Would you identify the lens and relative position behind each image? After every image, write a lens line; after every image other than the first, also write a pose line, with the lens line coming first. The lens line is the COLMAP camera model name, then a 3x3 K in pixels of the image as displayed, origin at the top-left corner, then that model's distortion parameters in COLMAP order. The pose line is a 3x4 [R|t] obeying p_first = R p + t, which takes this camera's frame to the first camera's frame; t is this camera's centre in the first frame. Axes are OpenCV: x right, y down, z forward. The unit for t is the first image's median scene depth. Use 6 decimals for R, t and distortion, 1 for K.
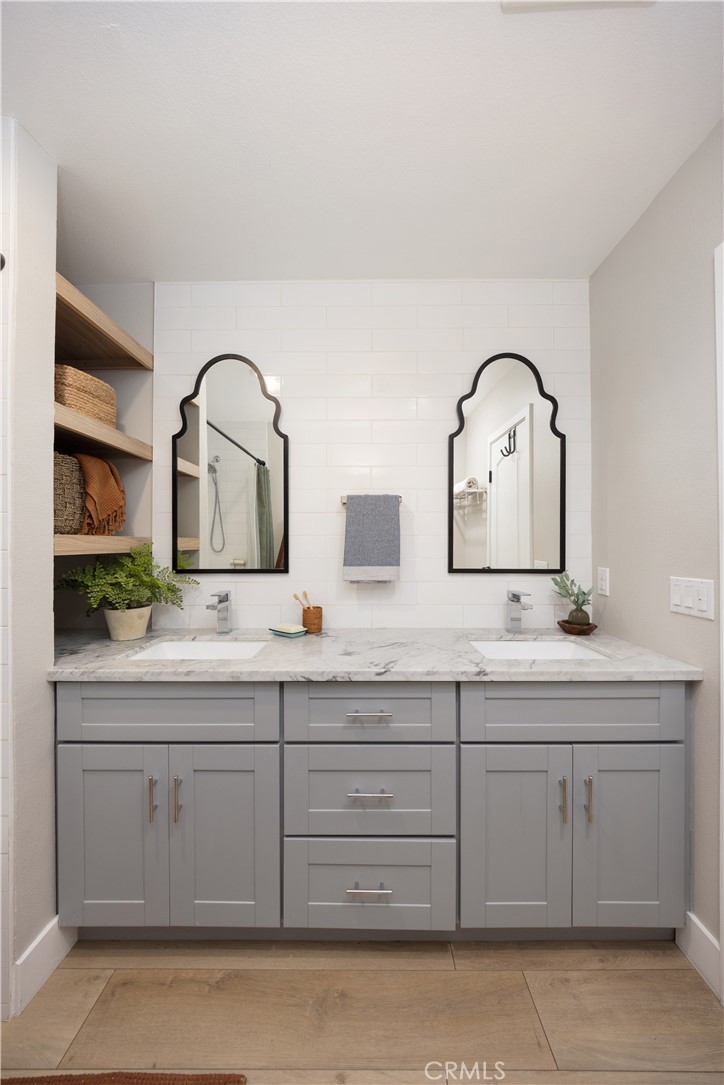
lens RADIAL K [[387.7, 0, 368.5], [0, 387.7, 545.7], [0, 0, 1]] dist [-0.001878, 0.000007]
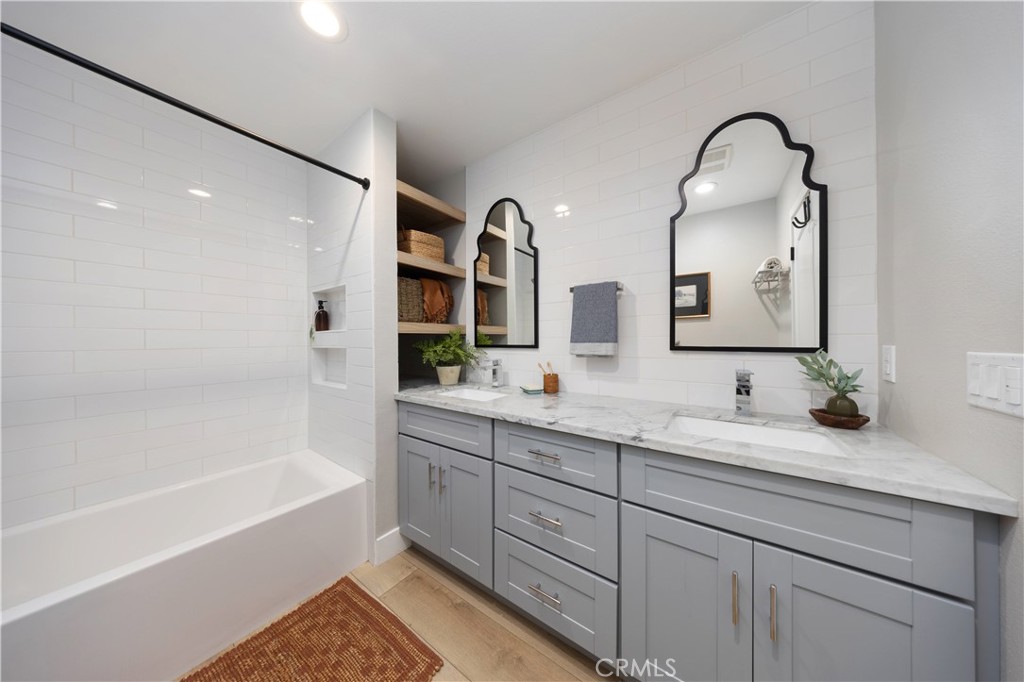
lens RADIAL K [[294.0, 0, 516.9], [0, 294.0, 340.7], [0, 0, 1]] dist [-0.000400, -0.000240]
pose [[0.822857, -0.001389, -0.568247, 0.383128], [0.004552, 0.999981, 0.004146, 0.048491], [0.568230, -0.005998, 0.822848, 0.131803]]
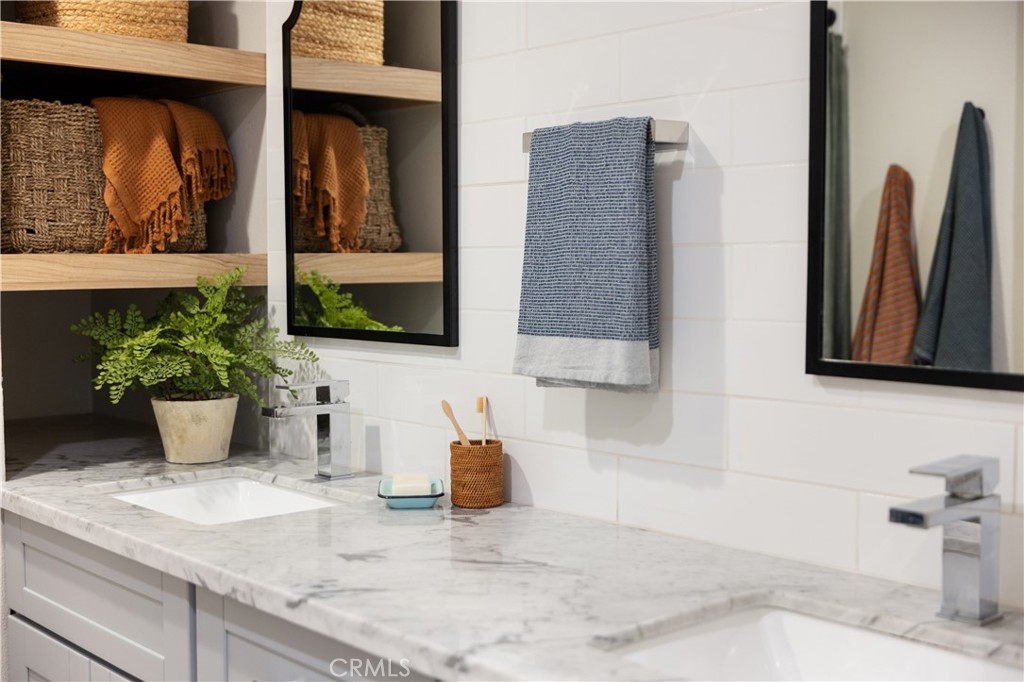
lens RADIAL K [[1249.2, 0, 511.4], [0, 1249.2, 341.2], [0, 0, 1]] dist [-0.027173, 0.000000]
pose [[0.675727, 0.044640, -0.735799, 0.882971], [0.001034, 0.998106, 0.061503, -0.011365], [0.737151, -0.042320, 0.674402, 0.258601]]
